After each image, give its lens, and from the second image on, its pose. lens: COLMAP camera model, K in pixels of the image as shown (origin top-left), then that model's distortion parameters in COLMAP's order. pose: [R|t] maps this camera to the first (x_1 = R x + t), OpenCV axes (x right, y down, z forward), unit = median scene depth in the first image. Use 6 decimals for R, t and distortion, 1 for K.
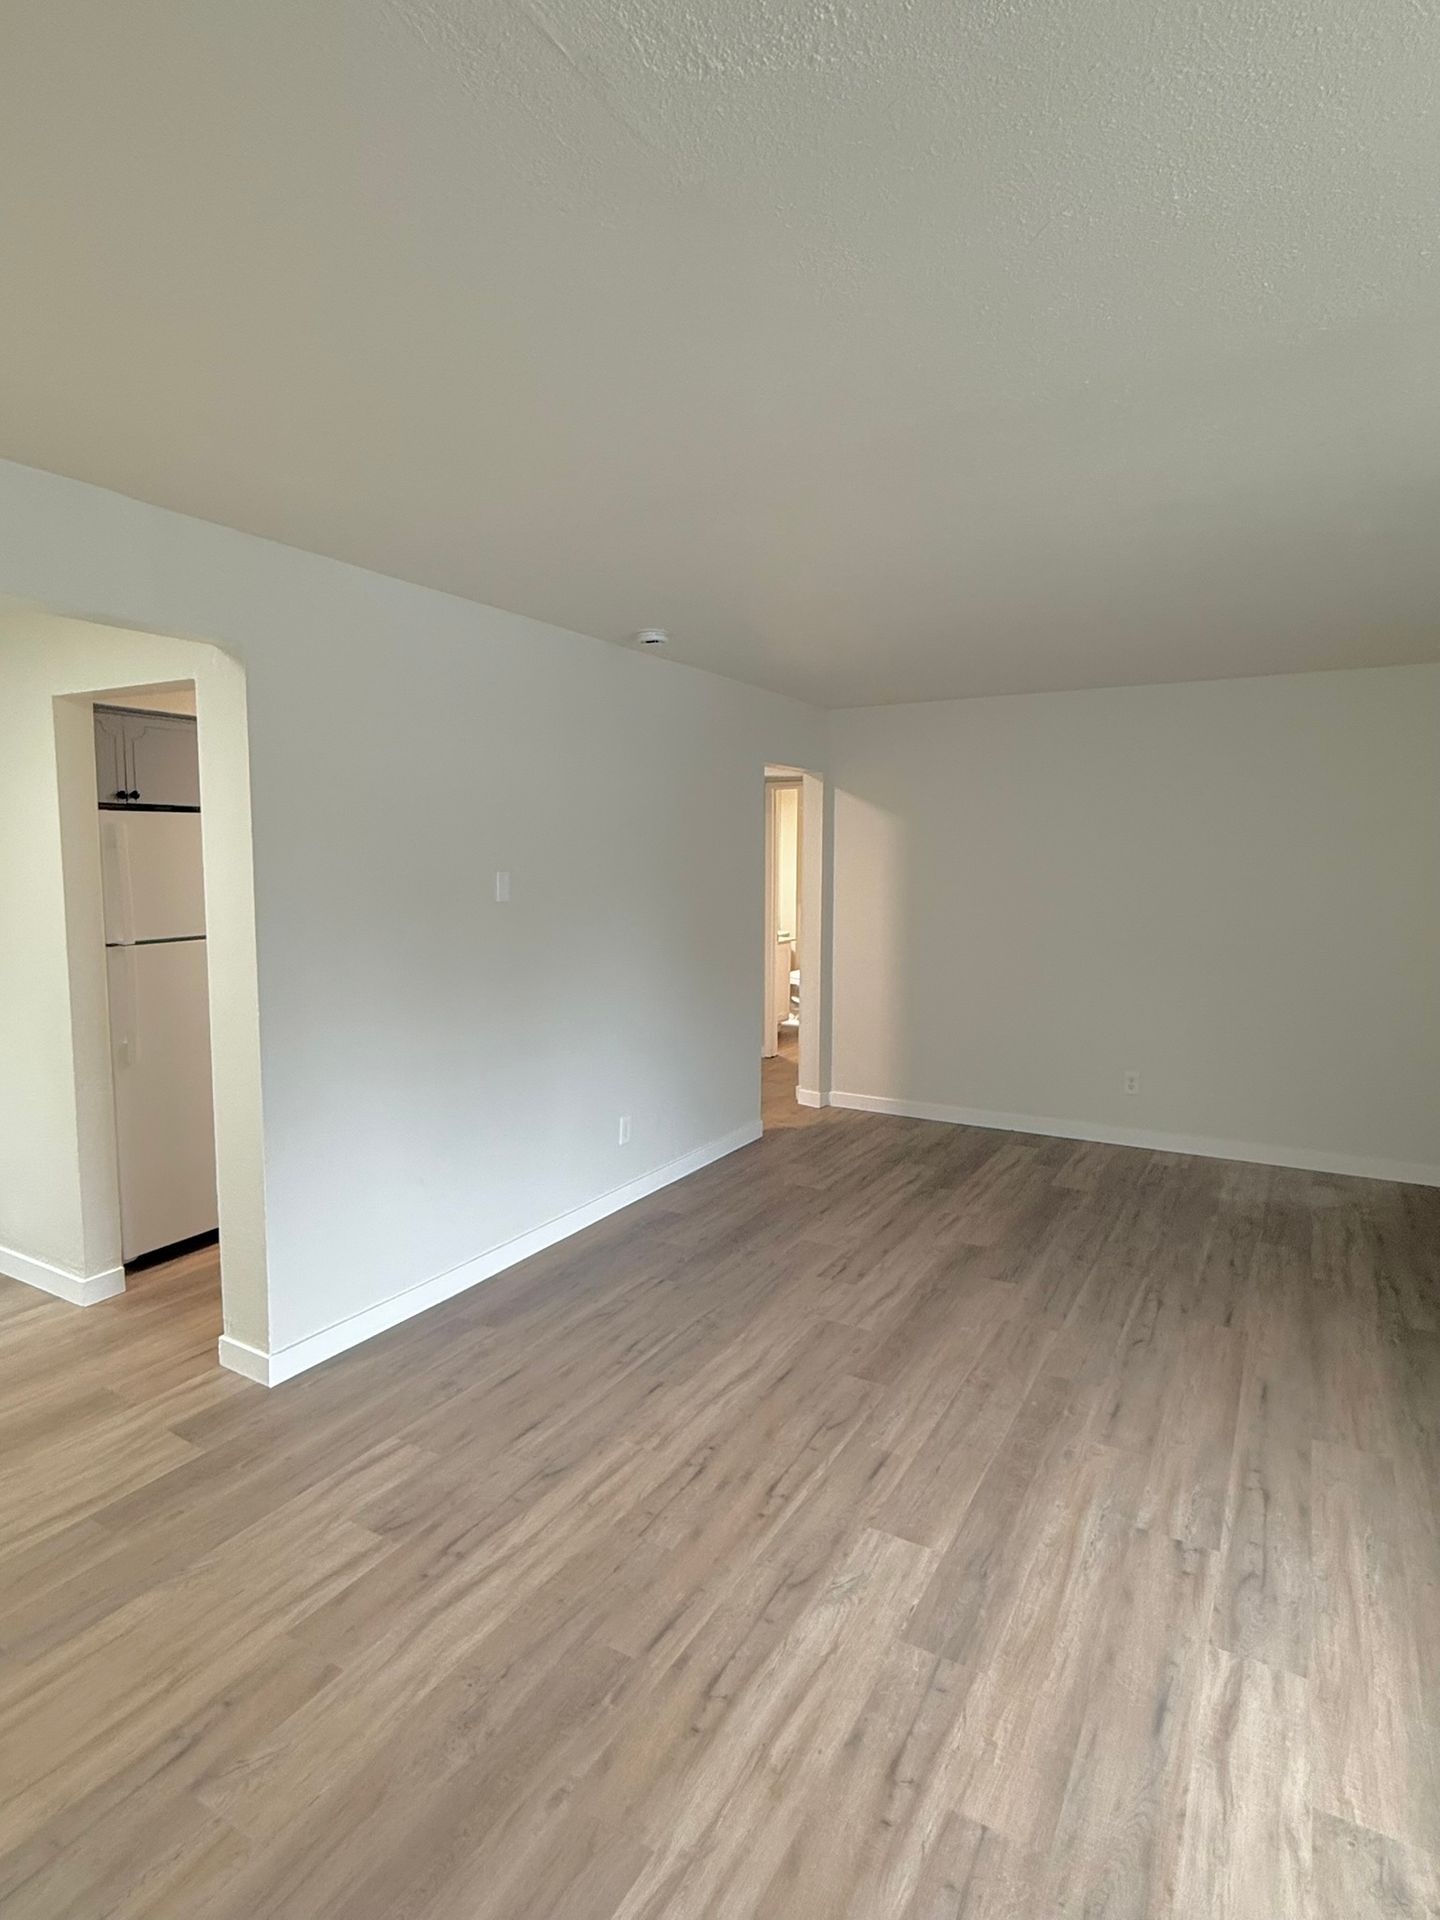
lens RADIAL K [[1020.9, 0, 713.2], [0, 1020.9, 959.0], [0, 0, 1]] dist [-0.000791, -0.000632]
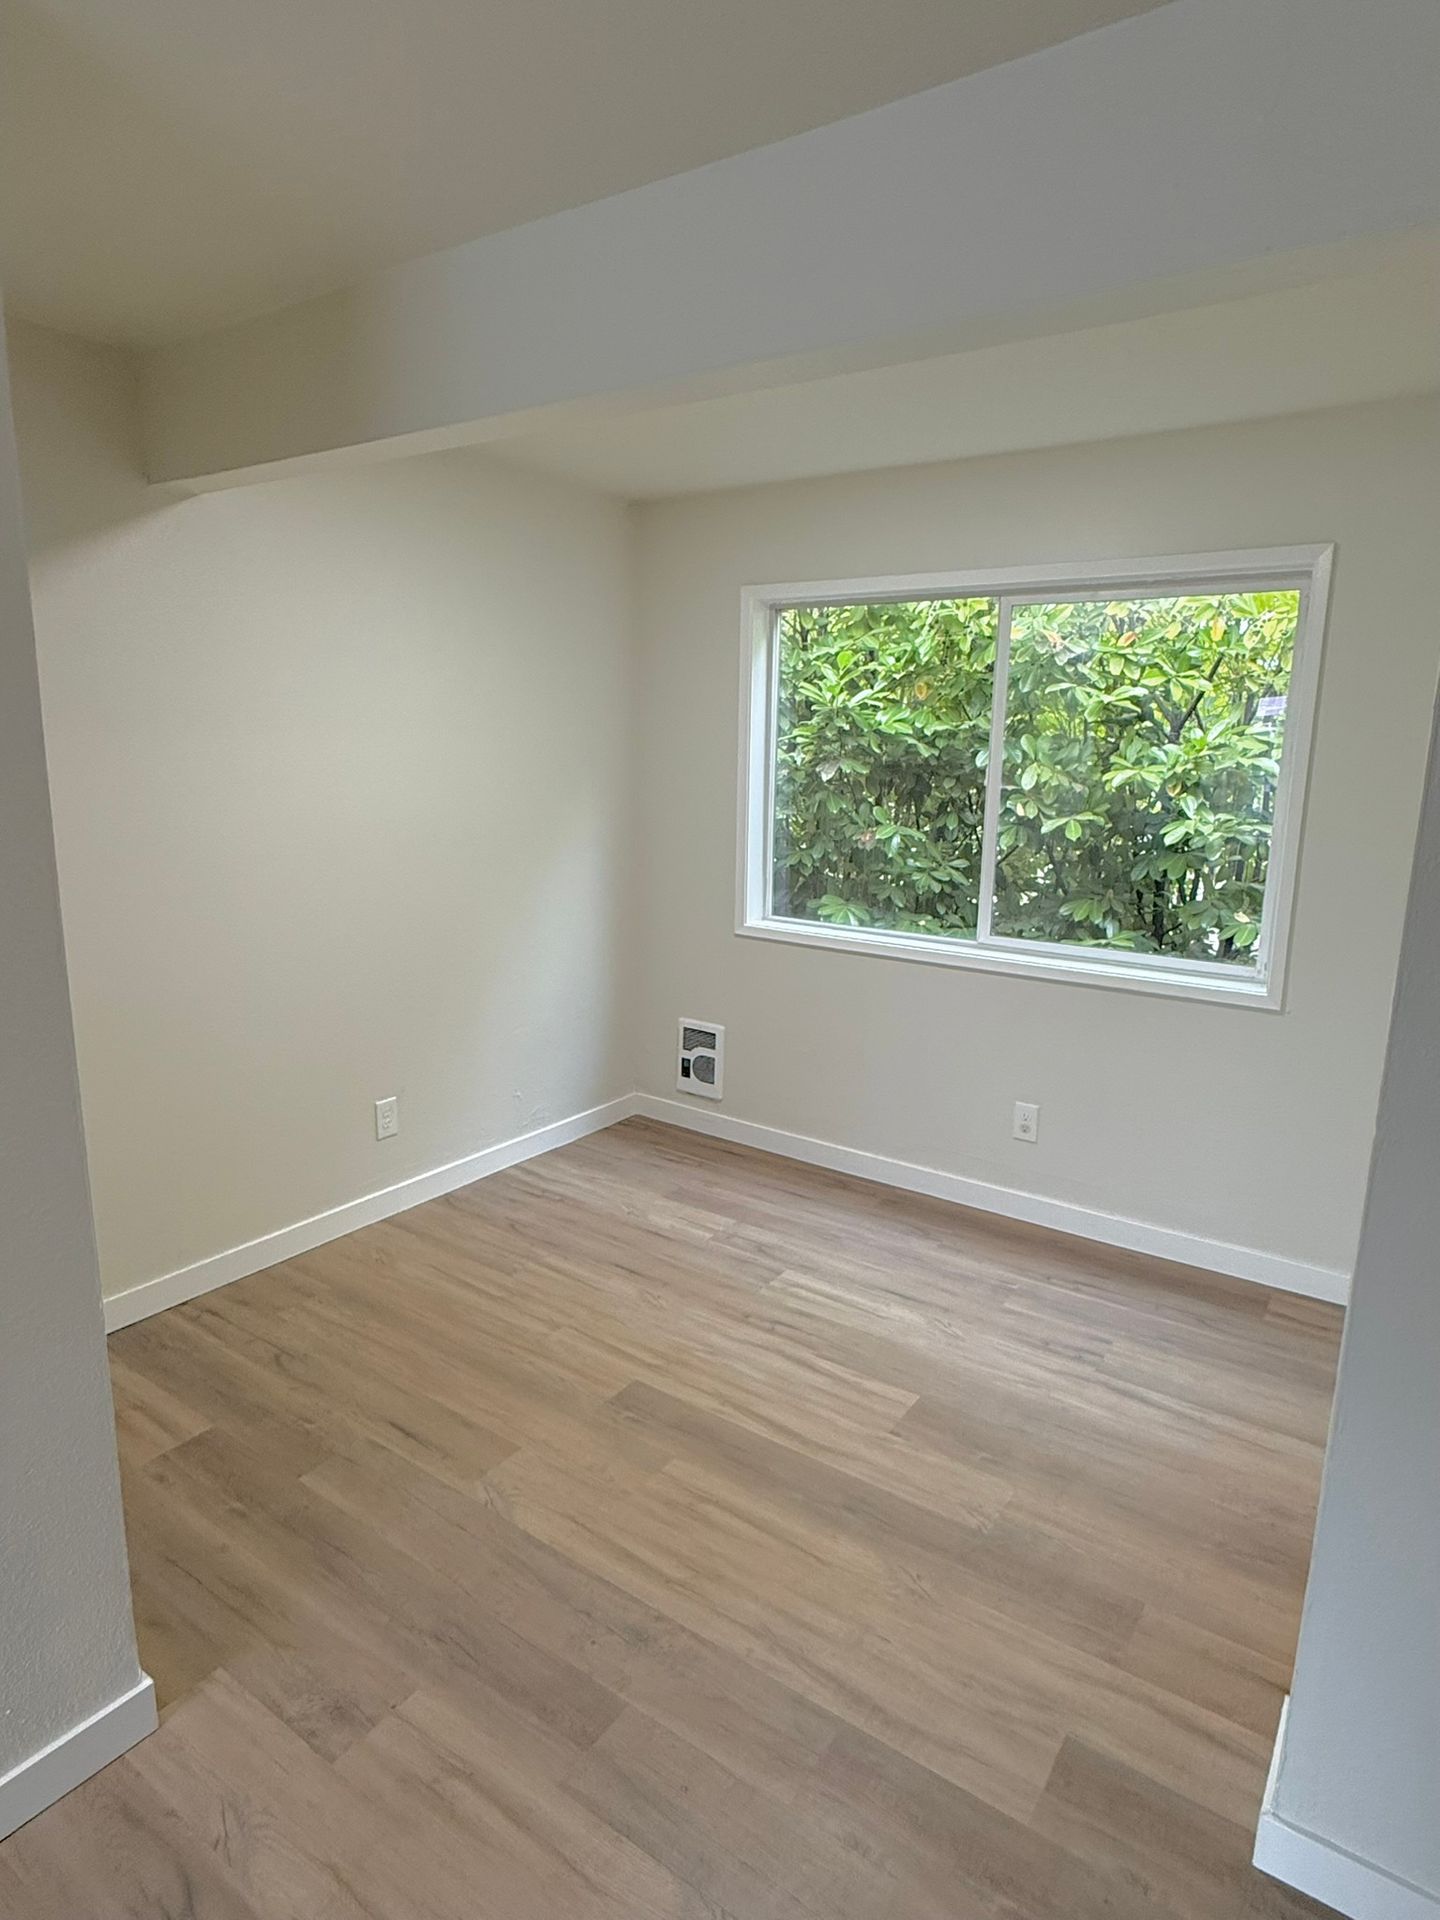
lens RADIAL K [[1083.5, 0, 720.9], [0, 1083.5, 964.0], [0, 0, 1]] dist [0.000132, 0.000163]
pose [[-0.076445, 0.193693, -0.978079, 0.011451], [-0.127264, 0.971031, 0.202244, -0.091028], [0.988919, 0.139935, -0.049580, 0.903518]]
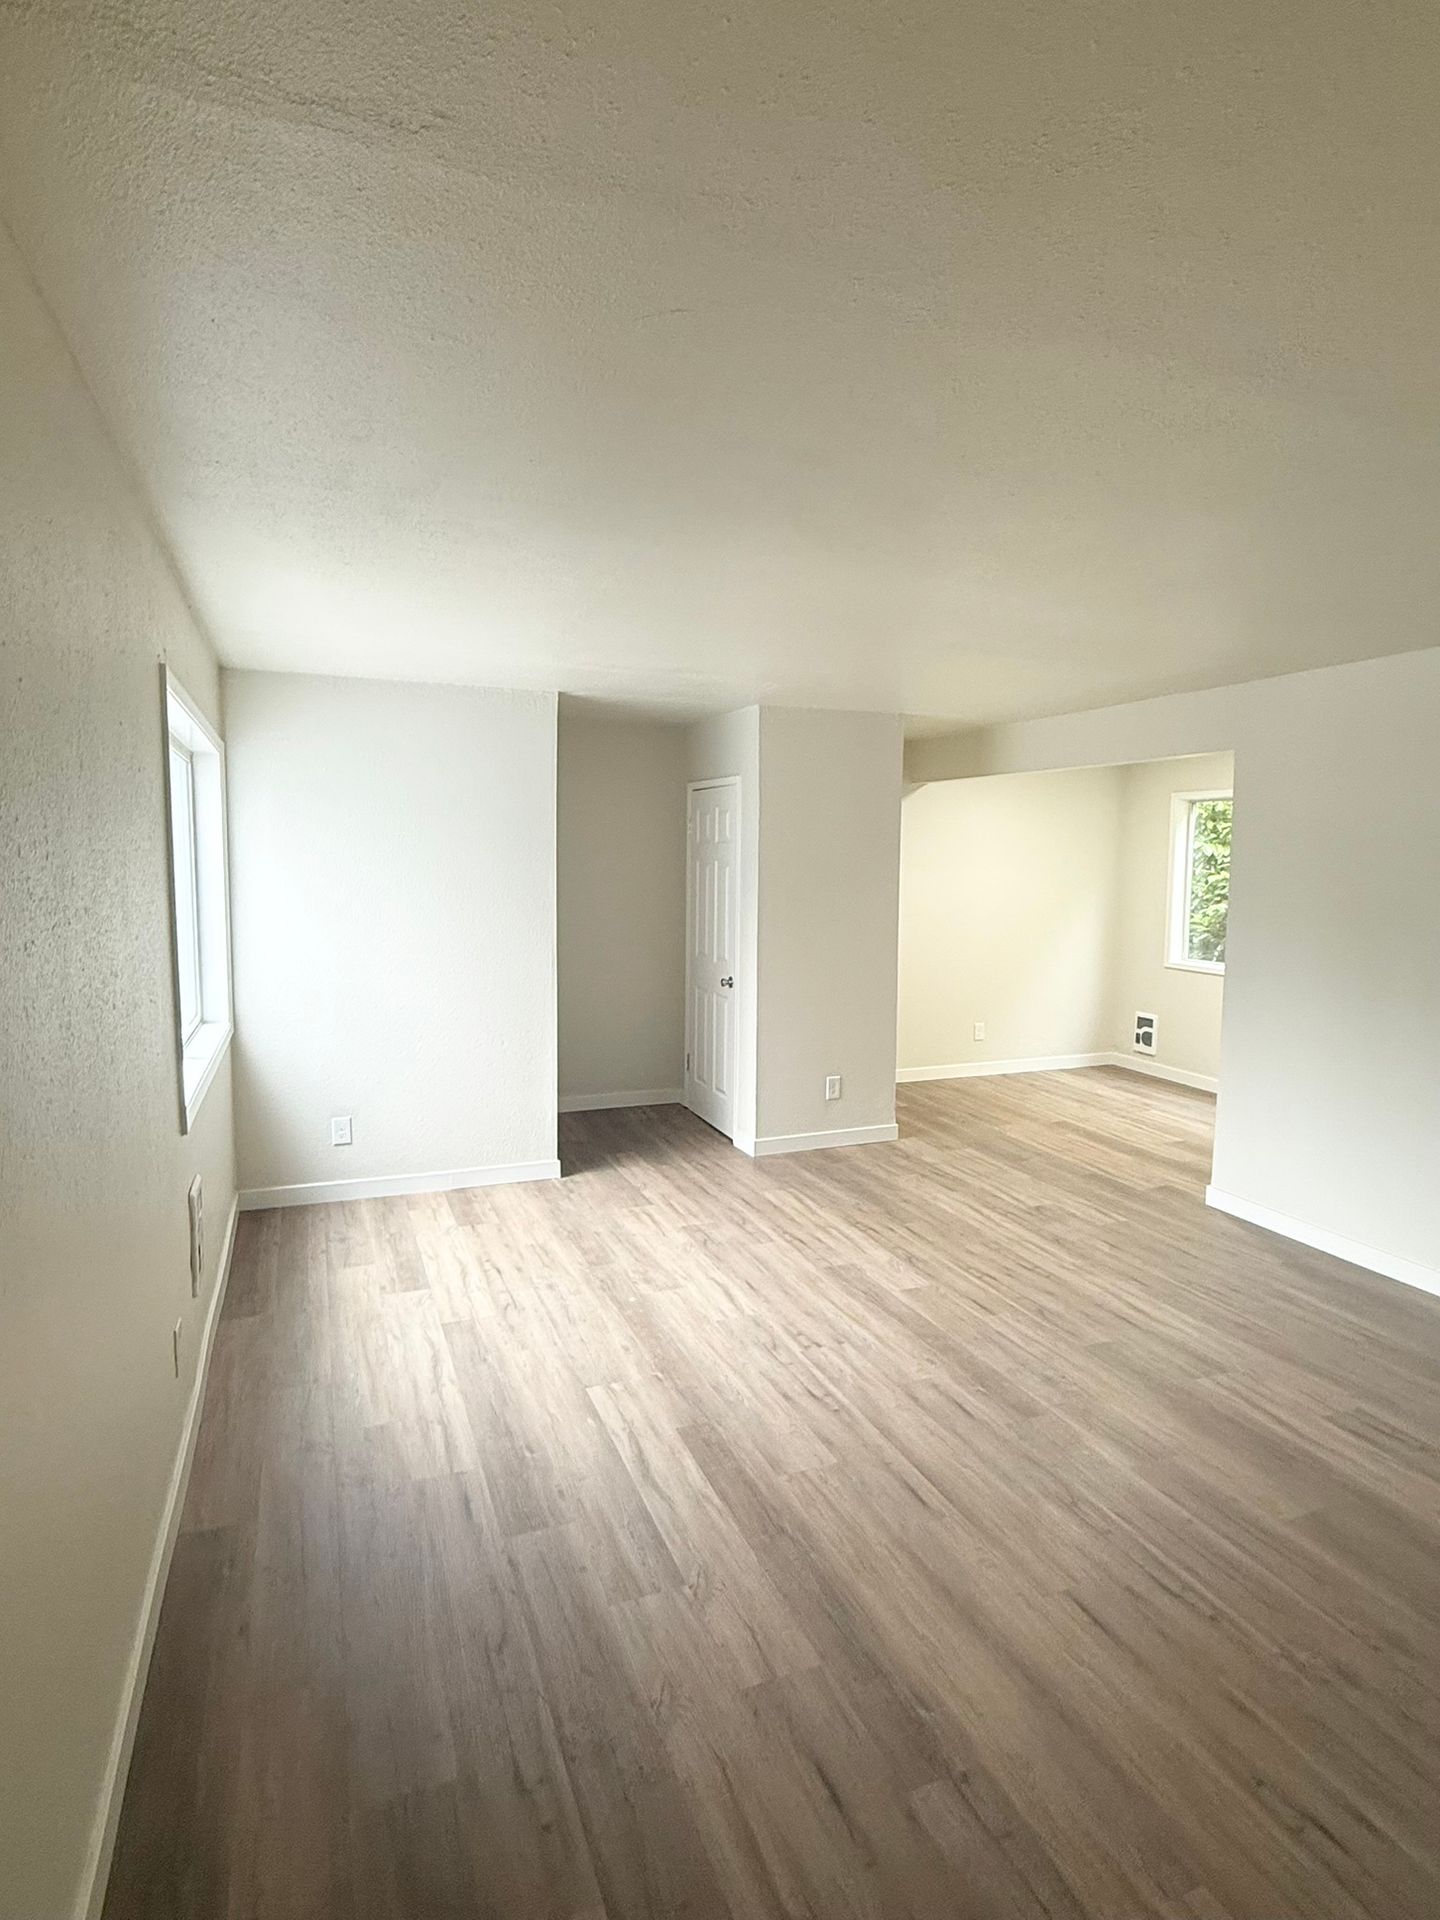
lens RADIAL K [[1020.9, 0, 720.0], [0, 1020.9, 954.0], [0, 0, 1]] dist [-0.000791, -0.000632]
pose [[-0.616325, 0.064936, -0.784810, 1.630756], [-0.093292, 0.983556, 0.154644, -0.188761], [0.781946, 0.168527, -0.600132, 1.647944]]
